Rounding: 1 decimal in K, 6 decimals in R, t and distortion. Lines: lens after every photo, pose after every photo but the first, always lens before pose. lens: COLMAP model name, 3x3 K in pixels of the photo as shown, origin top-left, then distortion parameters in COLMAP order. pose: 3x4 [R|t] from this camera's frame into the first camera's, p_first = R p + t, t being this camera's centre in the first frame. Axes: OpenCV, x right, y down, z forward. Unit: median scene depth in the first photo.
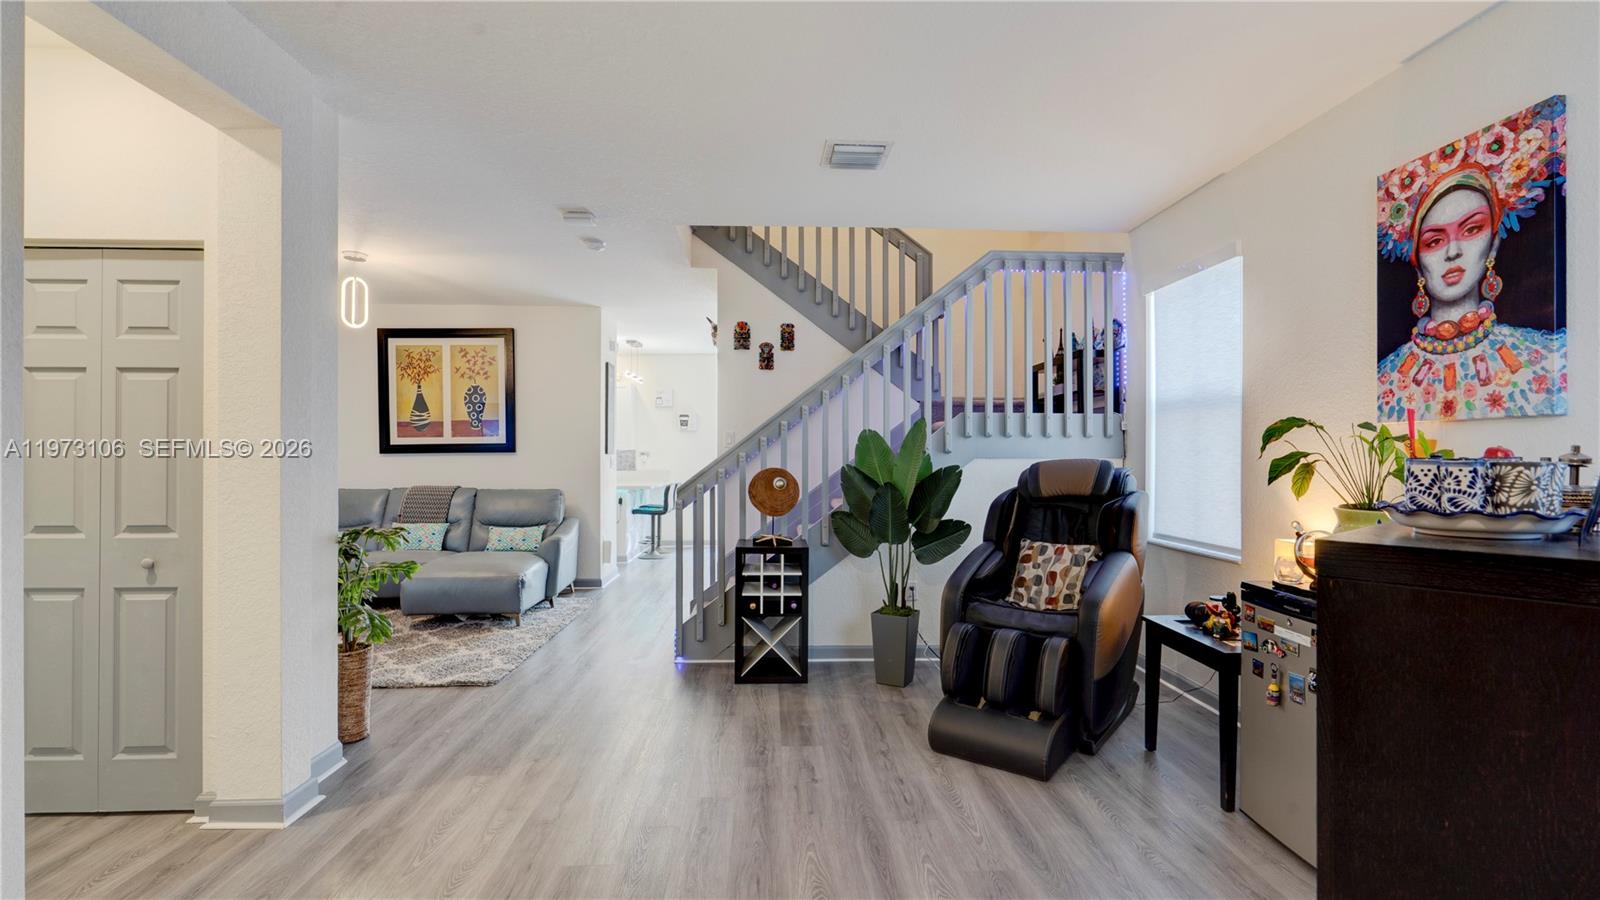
lens RADIAL K [[743.1, 0, 771.1], [0, 743.1, 444.5], [0, 0, 1]] dist [-0.001173, 0.000812]
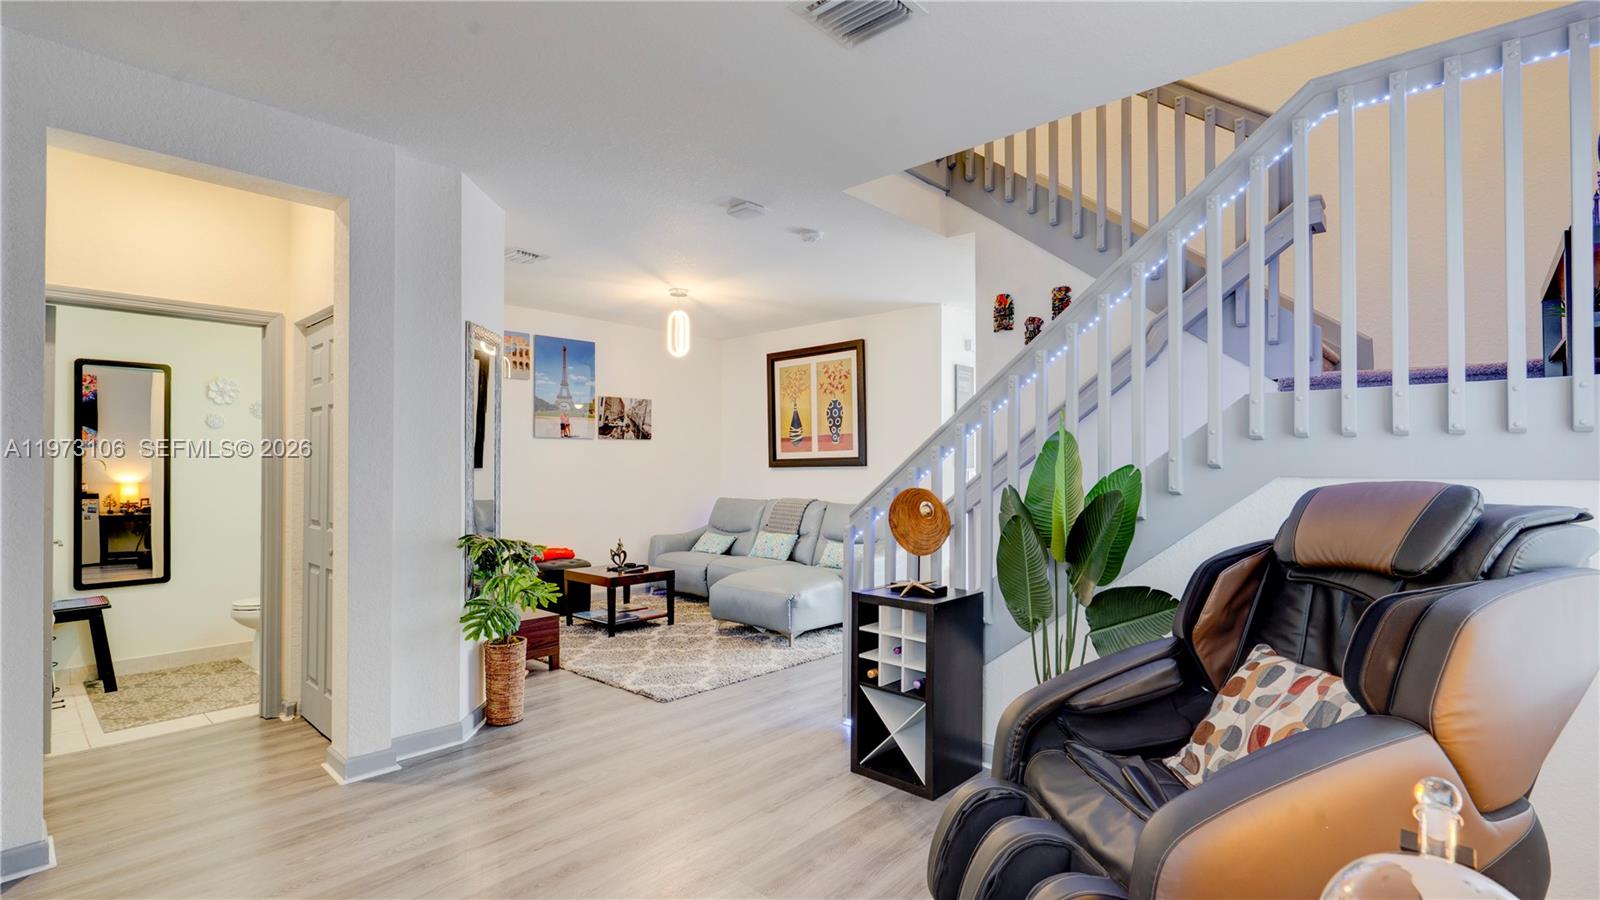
lens RADIAL K [[733.2, 0, 800.0], [0, 733.2, 450.0], [0, 0, 1]] dist [-0.000269, 0.000085]
pose [[0.722322, -0.014229, -0.691410, 0.326753], [0.005470, 0.999875, -0.014862, 0.003564], [0.691535, 0.006953, 0.722309, 0.318200]]
